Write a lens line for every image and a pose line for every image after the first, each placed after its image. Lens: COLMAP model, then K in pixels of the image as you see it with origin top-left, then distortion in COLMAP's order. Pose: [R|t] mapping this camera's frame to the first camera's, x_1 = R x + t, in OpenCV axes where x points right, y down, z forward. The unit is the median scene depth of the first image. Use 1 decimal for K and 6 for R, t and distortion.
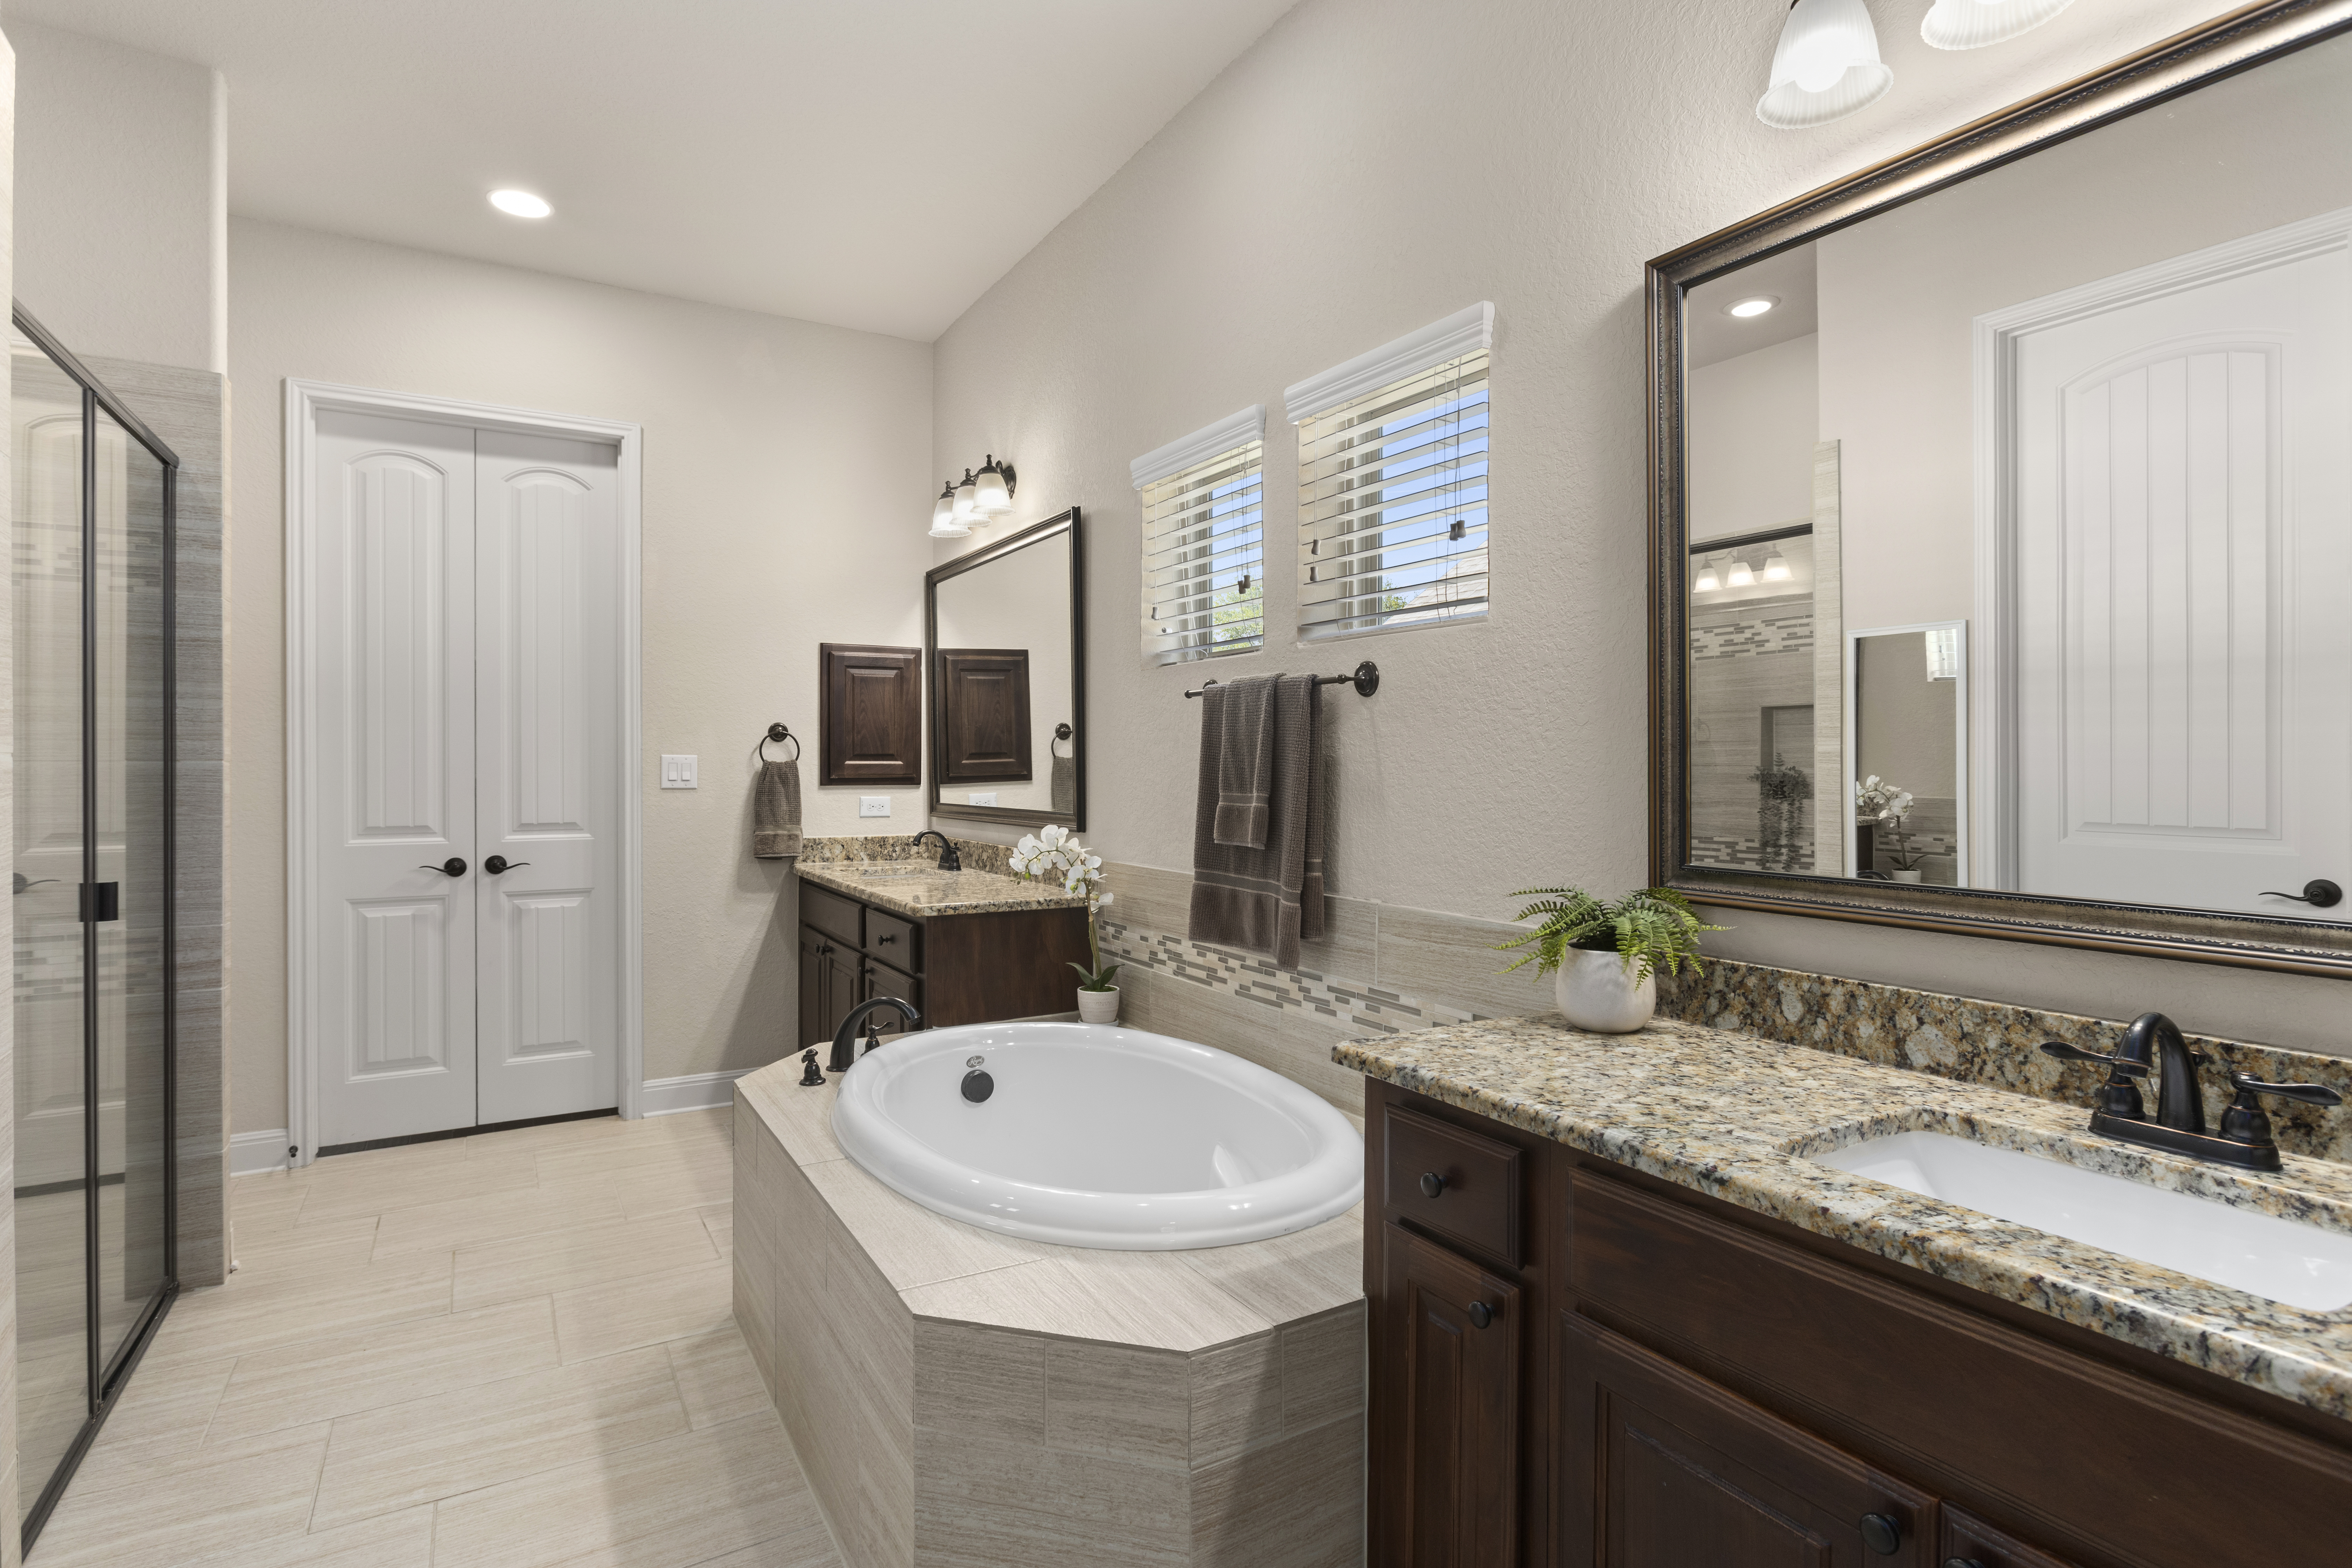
lens RADIAL K [[1196.8, 0, 1179.7], [0, 1196.8, 780.4], [0, 0, 1]] dist [0.004935, 0.000455]
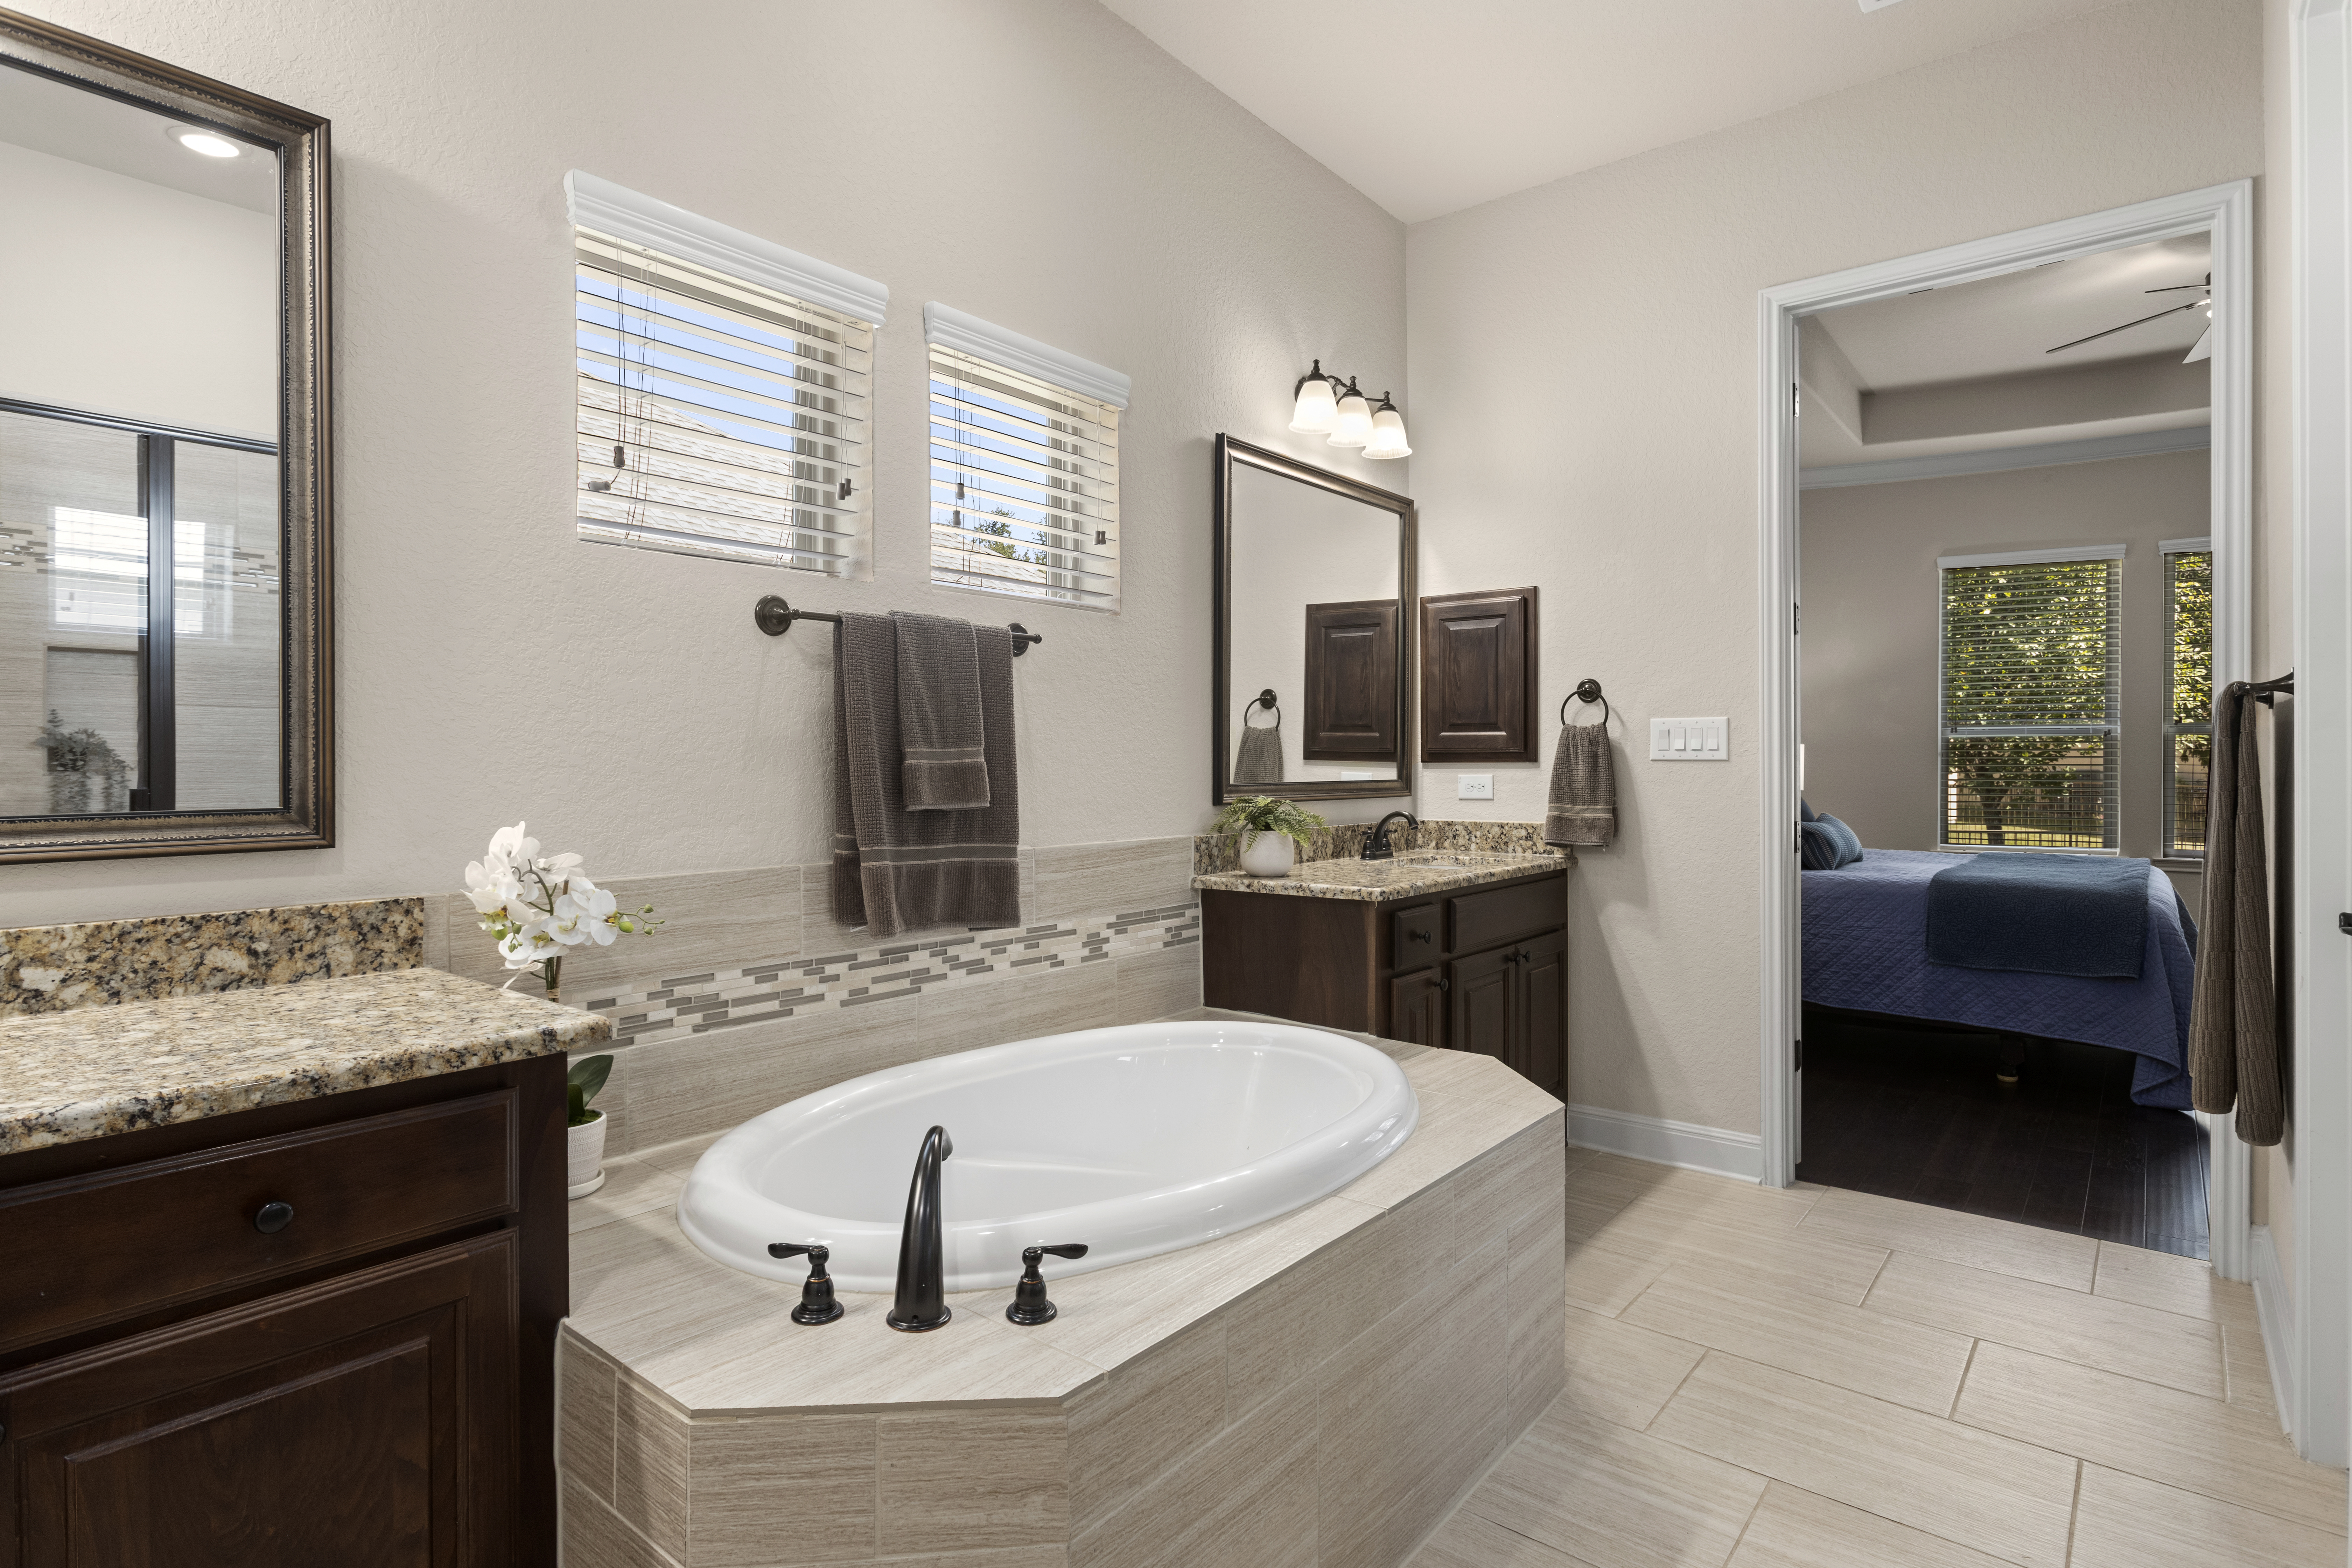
lens RADIAL K [[1227.1, 0, 1177.7], [0, 1227.1, 763.4], [0, 0, 1]] dist [-0.003997, -0.000099]
pose [[-0.356273, -0.007949, 0.934348, -0.858398], [0.008040, 0.999901, 0.011572, 0.012655], [-0.934348, 0.011634, -0.356173, 1.182613]]
